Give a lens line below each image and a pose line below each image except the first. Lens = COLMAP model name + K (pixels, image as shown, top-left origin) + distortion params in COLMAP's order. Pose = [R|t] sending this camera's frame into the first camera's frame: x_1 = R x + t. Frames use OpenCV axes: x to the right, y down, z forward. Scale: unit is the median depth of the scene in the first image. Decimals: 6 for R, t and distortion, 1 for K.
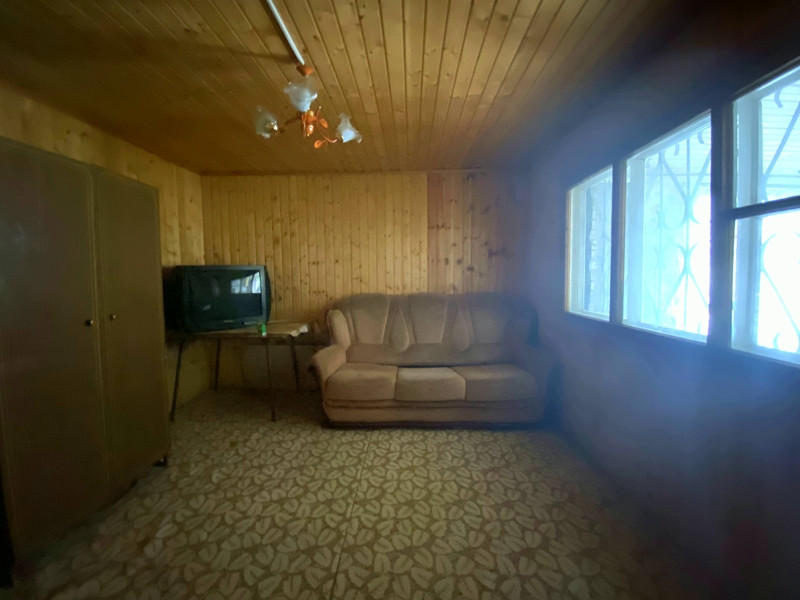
lens RADIAL K [[338.5, 0, 400.0], [0, 338.5, 300.0], [0, 0, 1]] dist [0.052821, -0.026968]
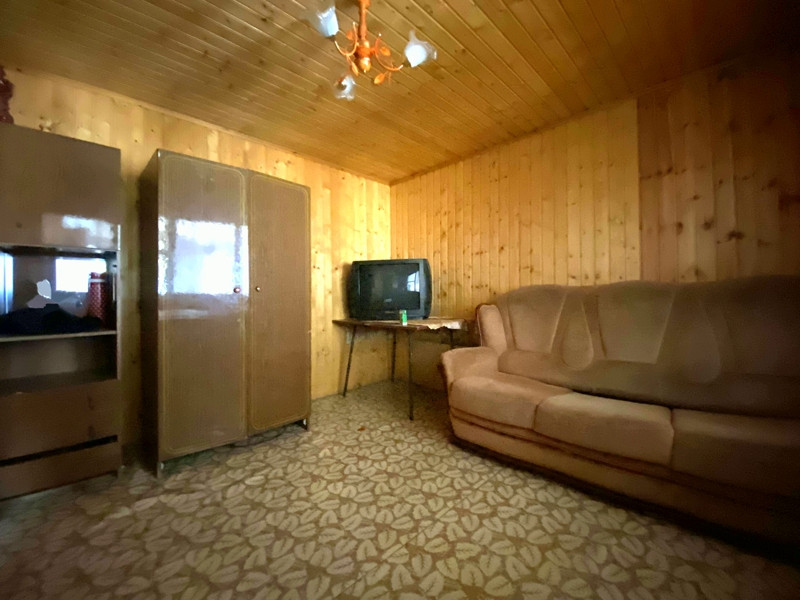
lens RADIAL K [[334.3, 0, 400.0], [0, 334.3, 300.0], [0, 0, 1]] dist [0.065992, -0.042143]
pose [[0.725482, -0.002511, -0.688236, 0.252415], [-0.049189, 0.997247, -0.055490, 0.088050], [0.686481, 0.074110, 0.723361, 0.317271]]
